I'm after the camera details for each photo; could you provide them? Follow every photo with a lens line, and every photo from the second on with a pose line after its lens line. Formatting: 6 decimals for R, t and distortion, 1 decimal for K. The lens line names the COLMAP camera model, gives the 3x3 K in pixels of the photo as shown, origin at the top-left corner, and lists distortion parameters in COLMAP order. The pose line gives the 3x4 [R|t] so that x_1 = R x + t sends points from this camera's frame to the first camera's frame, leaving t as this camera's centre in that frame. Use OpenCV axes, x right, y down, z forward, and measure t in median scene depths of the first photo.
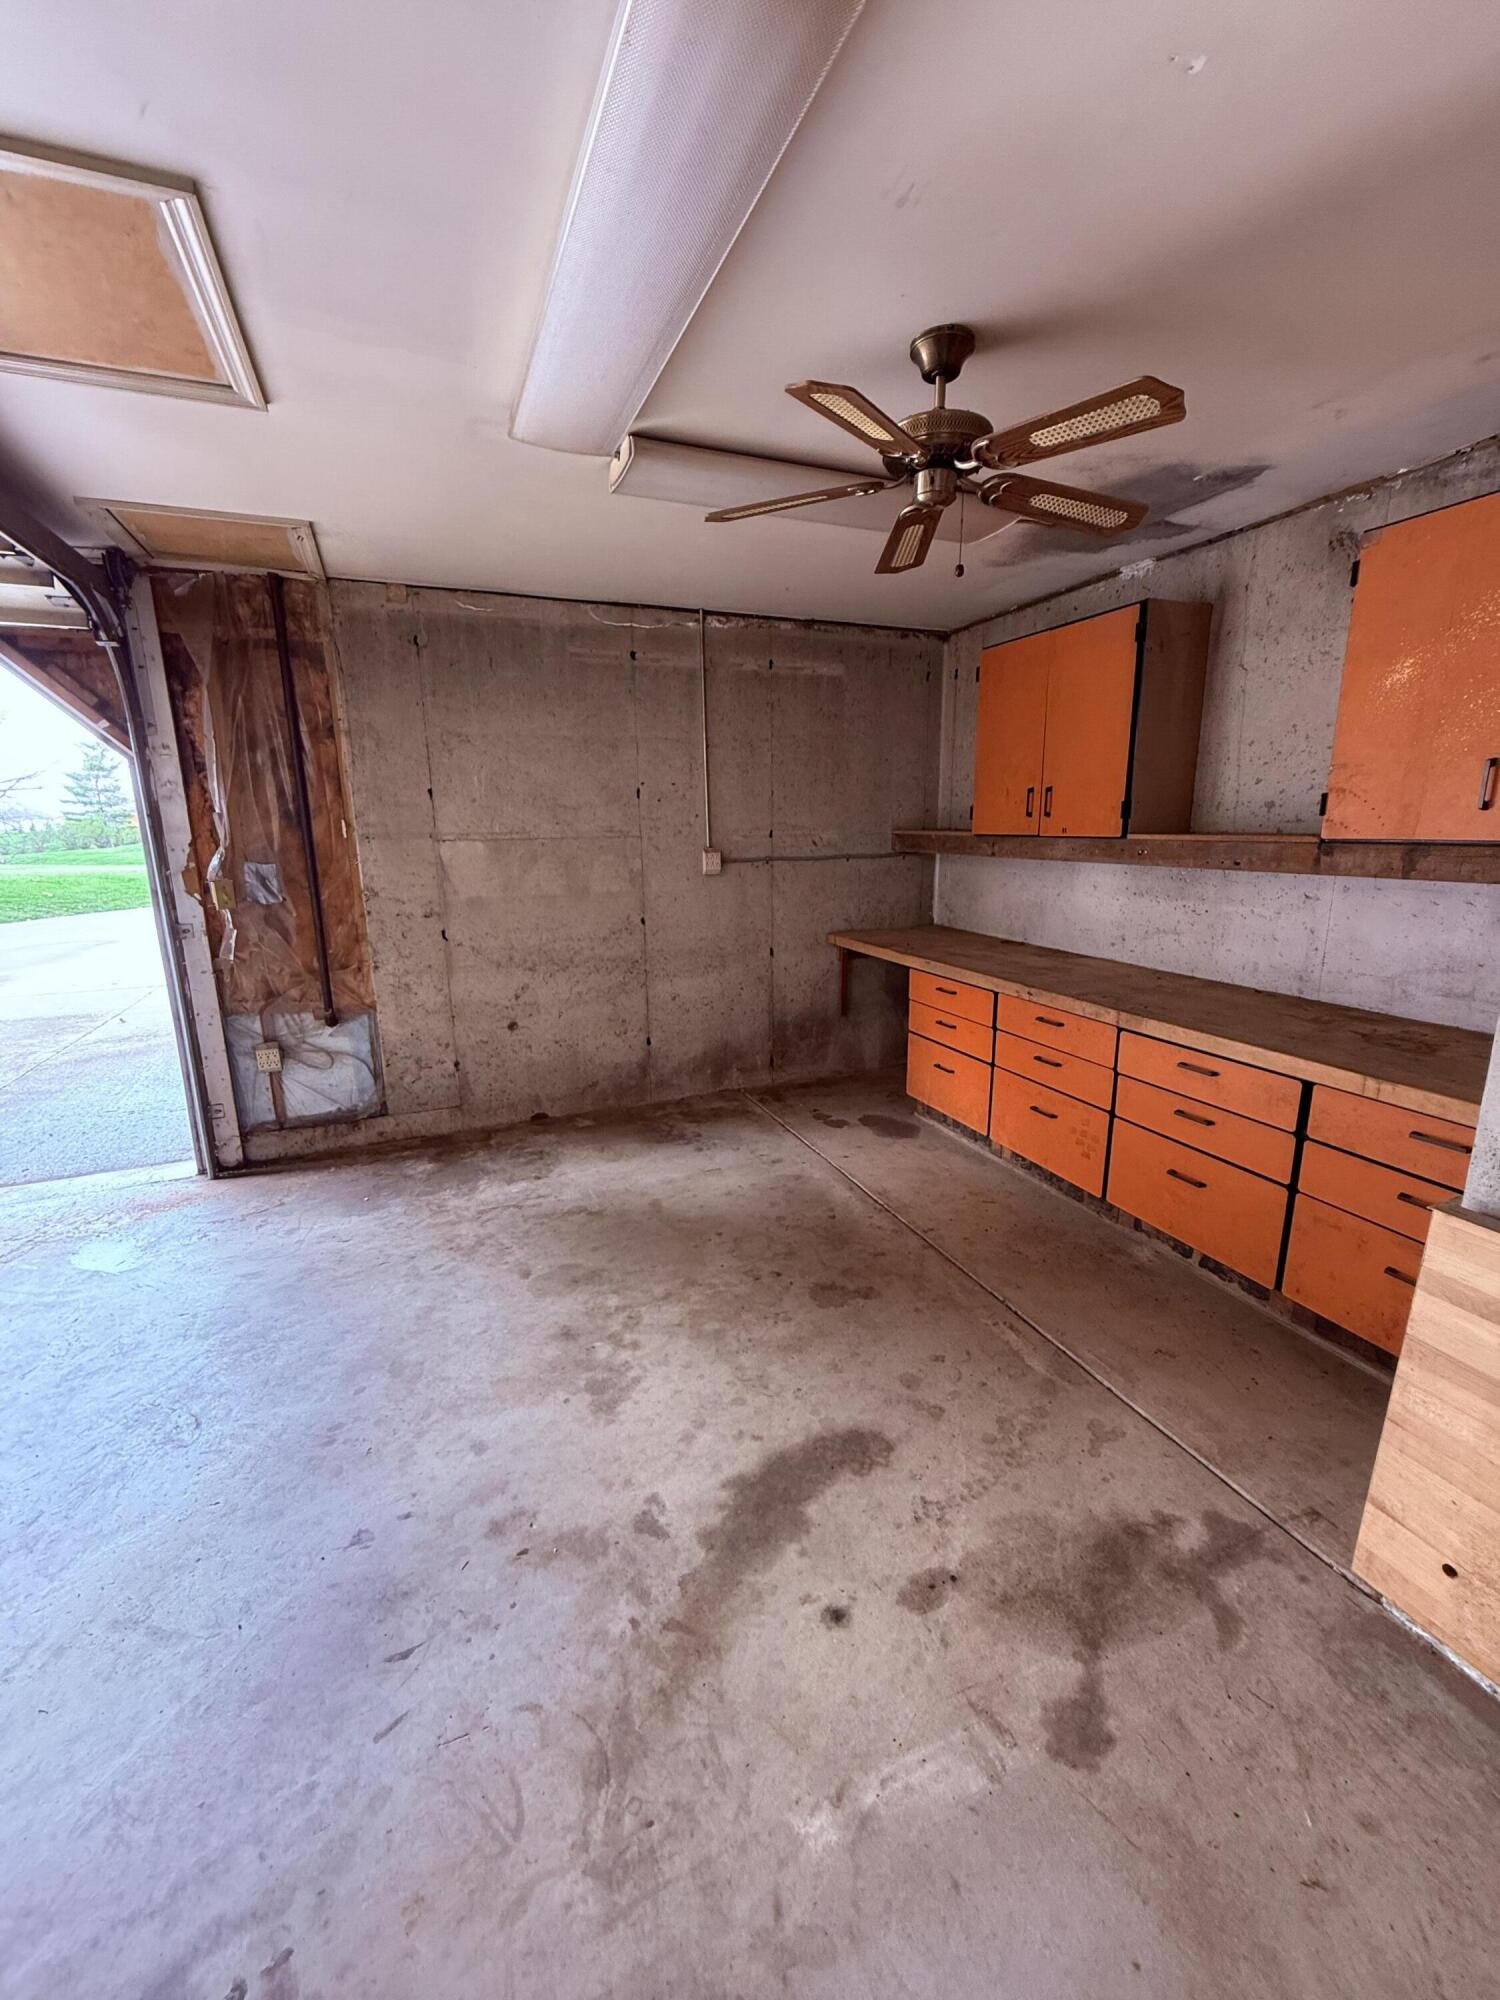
lens RADIAL K [[803.7, 0, 747.7], [0, 803.7, 1000.5], [0, 0, 1]] dist [0.001003, 0.000169]
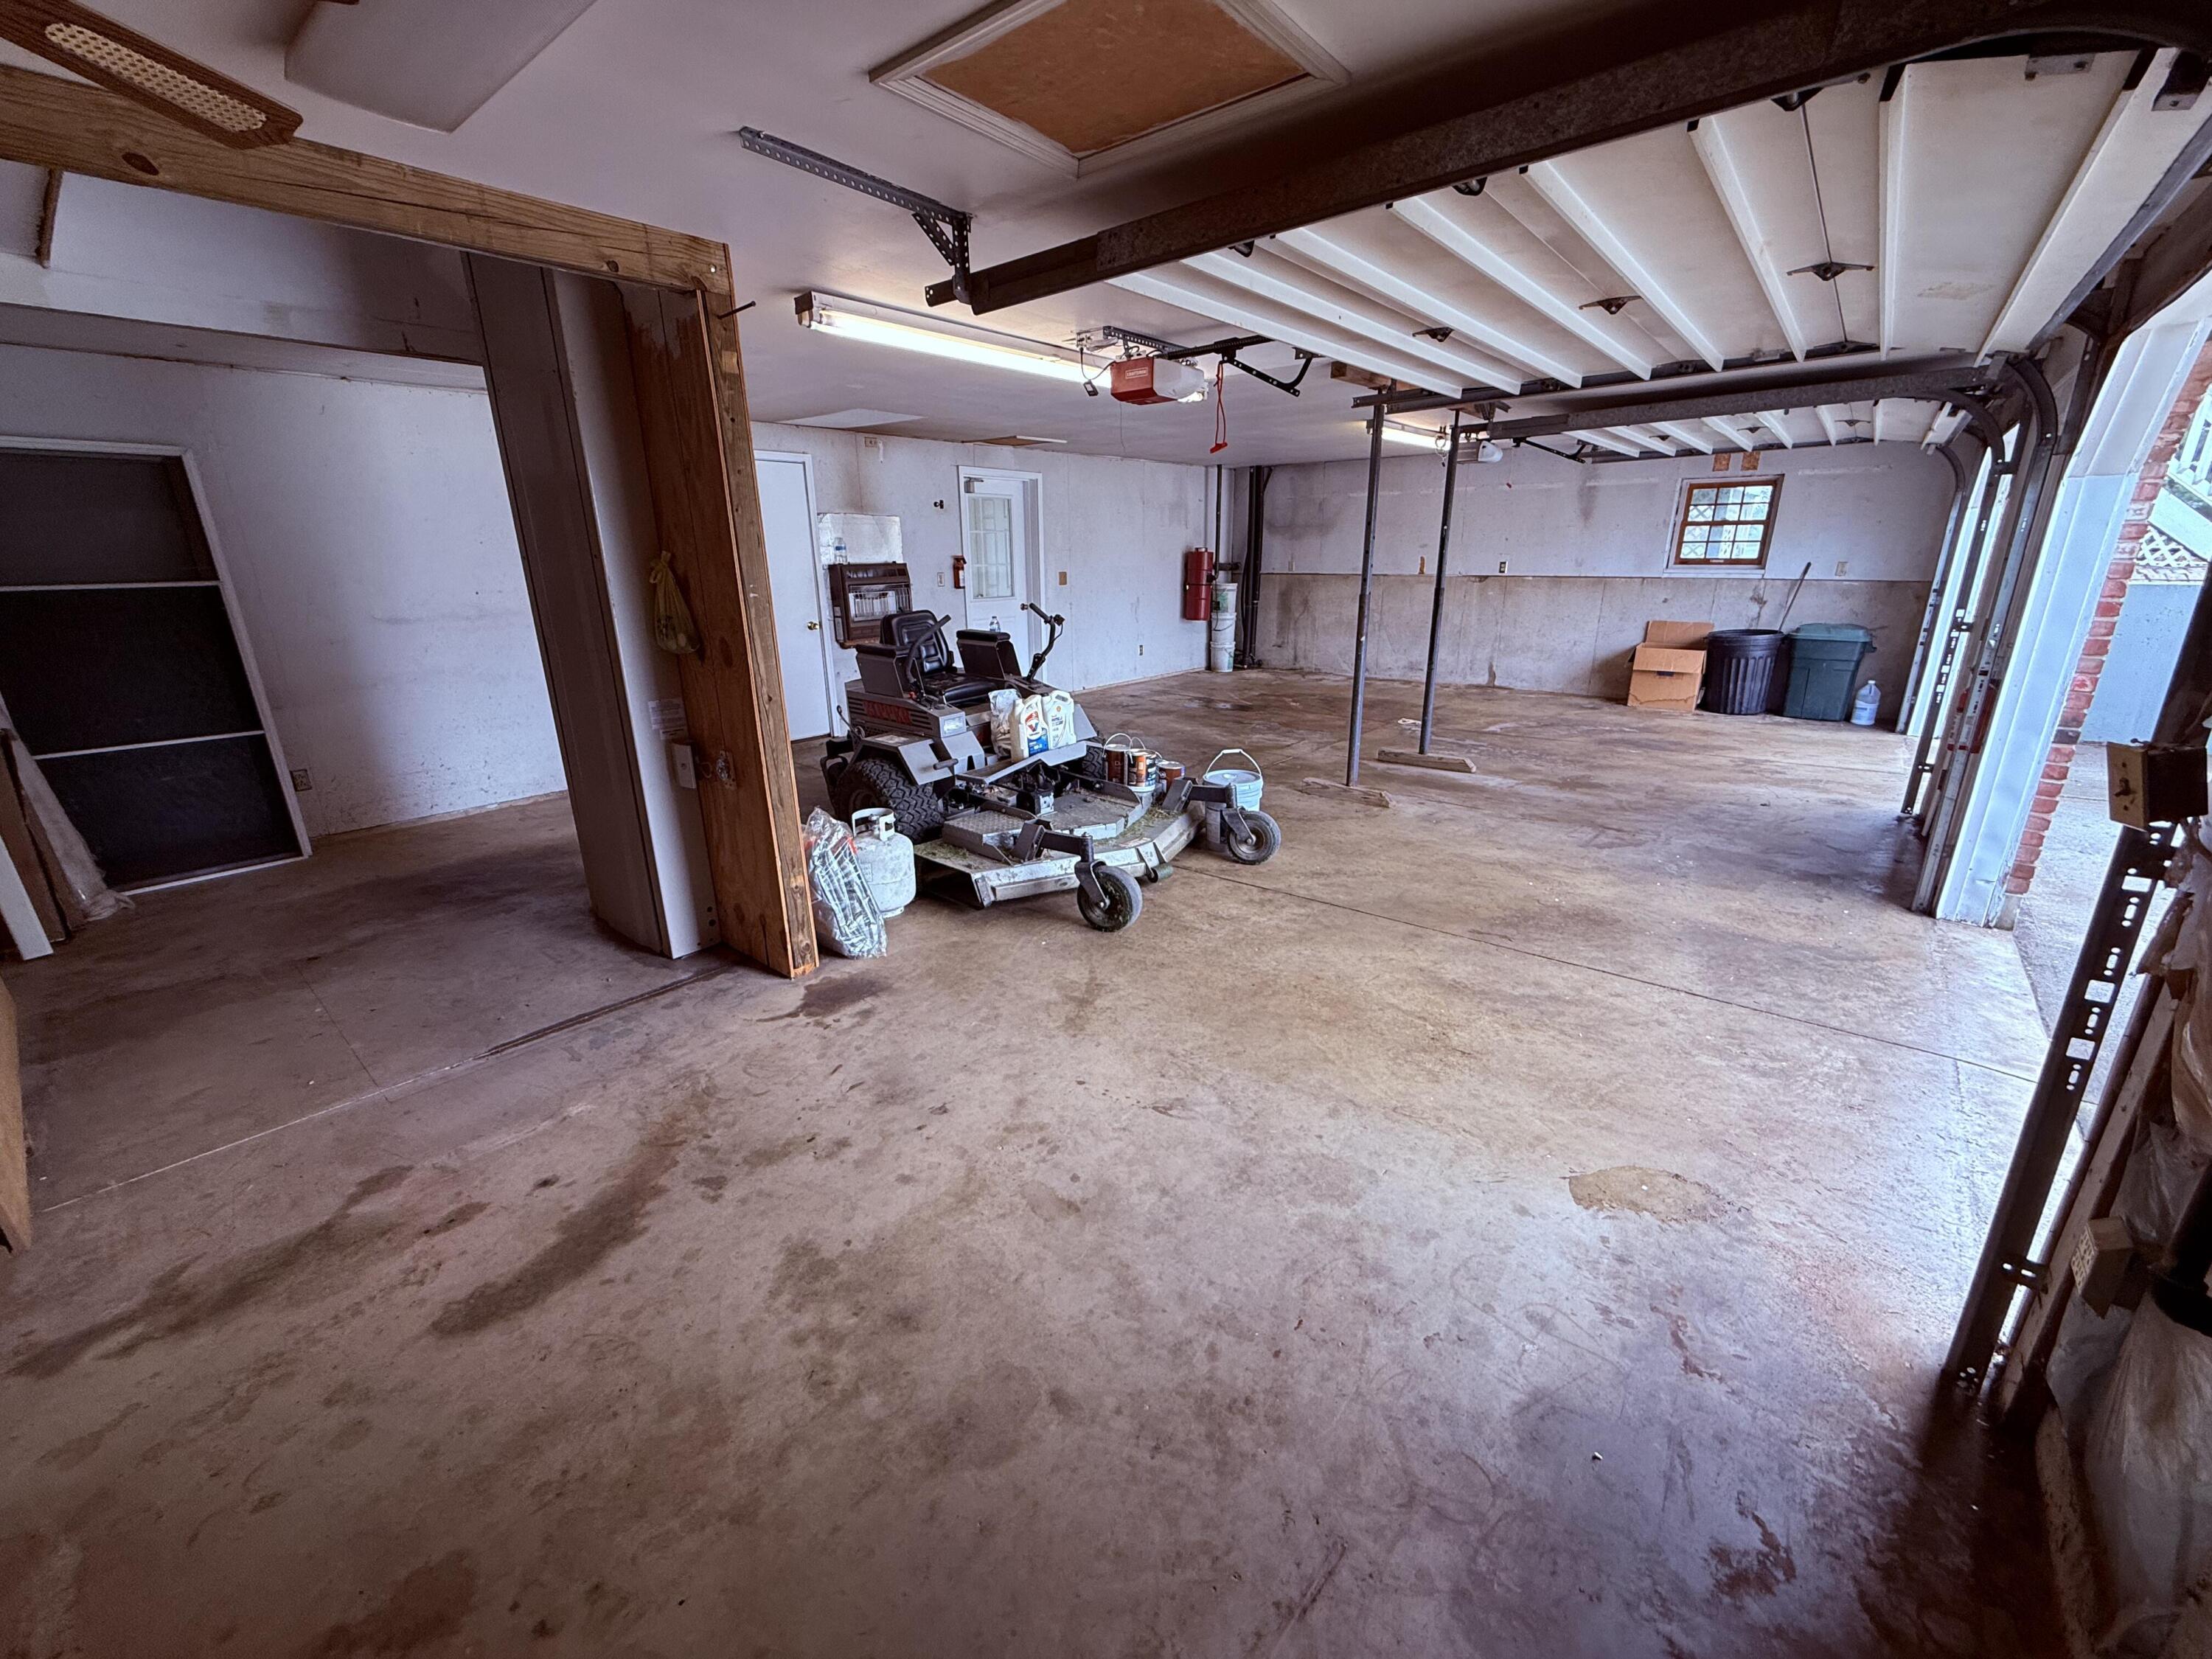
lens RADIAL K [[888.9, 0, 1105.4], [0, 888.9, 828.8], [0, 0, 1]] dist [0.001003, 0.000169]
pose [[-0.886785, 0.160975, -0.433242, -0.130169], [-0.079820, 0.869959, 0.486621, -0.420720], [0.455237, 0.466110, -0.758618, 1.728960]]
